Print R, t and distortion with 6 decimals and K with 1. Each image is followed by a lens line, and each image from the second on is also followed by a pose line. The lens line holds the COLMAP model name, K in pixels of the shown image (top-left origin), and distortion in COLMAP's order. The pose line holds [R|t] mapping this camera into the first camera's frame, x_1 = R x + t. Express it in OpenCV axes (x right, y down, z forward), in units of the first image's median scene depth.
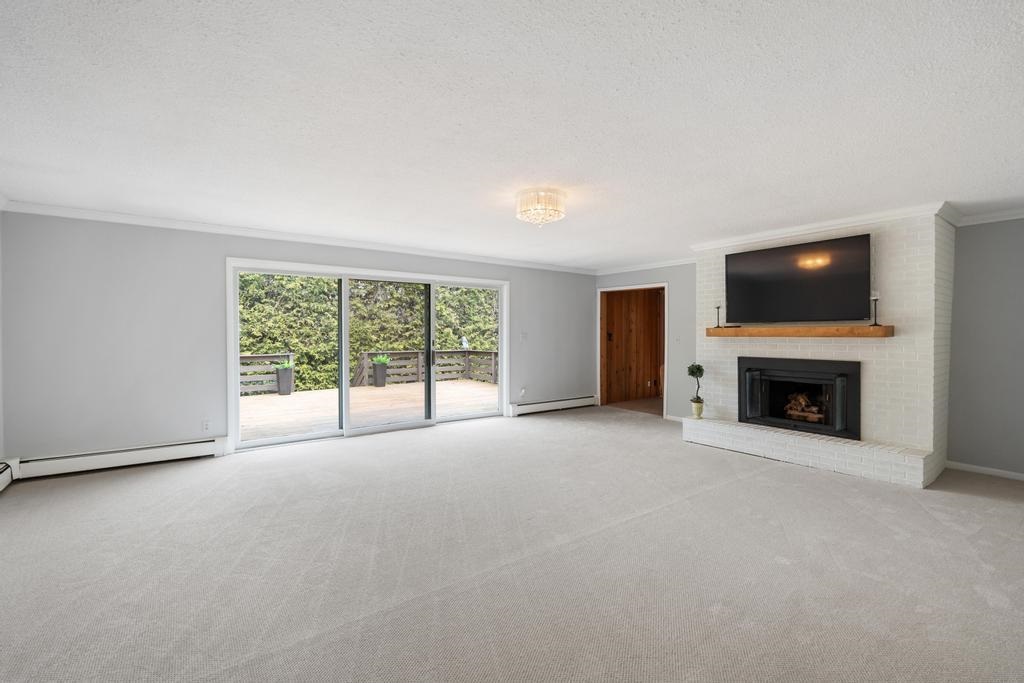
lens RADIAL K [[449.0, 0, 508.0], [0, 449.0, 337.4], [0, 0, 1]] dist [-0.004456, 0.000754]
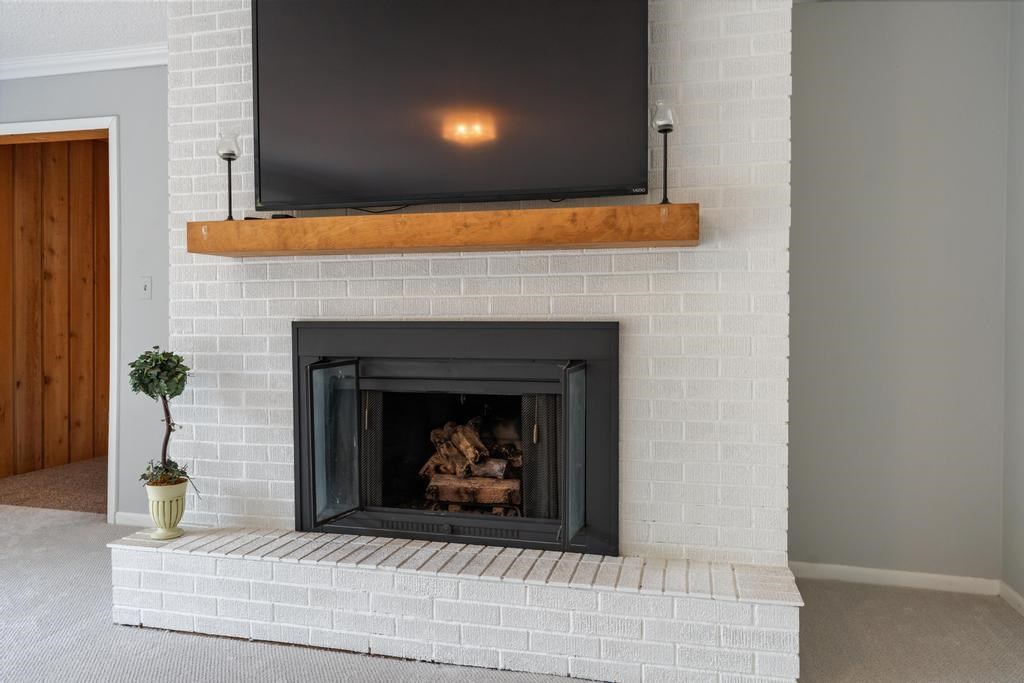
lens RADIAL K [[723.7, 0, 515.6], [0, 723.7, 336.5], [0, 0, 1]] dist [-0.009001, 0.003817]
pose [[0.763662, -0.010814, 0.645526, 0.320890], [0.003725, 0.999917, 0.012344, 0.049447], [-0.645606, -0.007022, 0.763638, 0.541607]]
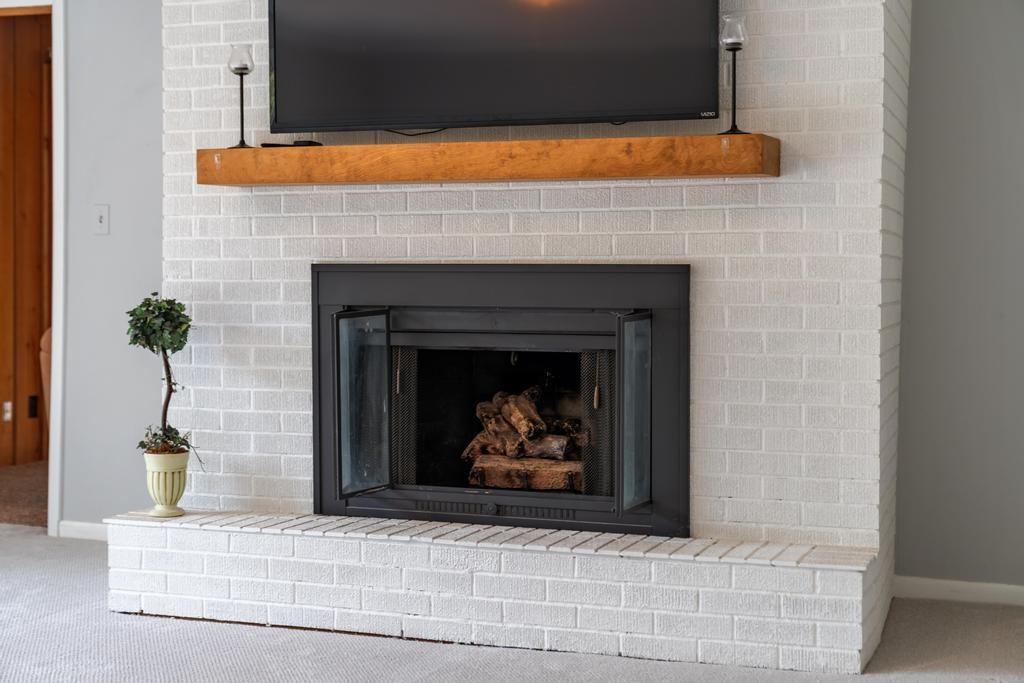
lens RADIAL K [[1541.5, 0, 516.5], [0, 1541.5, 300.6], [0, 0, 1]] dist [0.003816, 0.000000]
pose [[0.830082, -0.005861, 0.557610, 0.117887], [0.000285, 0.999949, 0.010086, 0.057288], [-0.557641, -0.008213, 0.830042, 0.201052]]
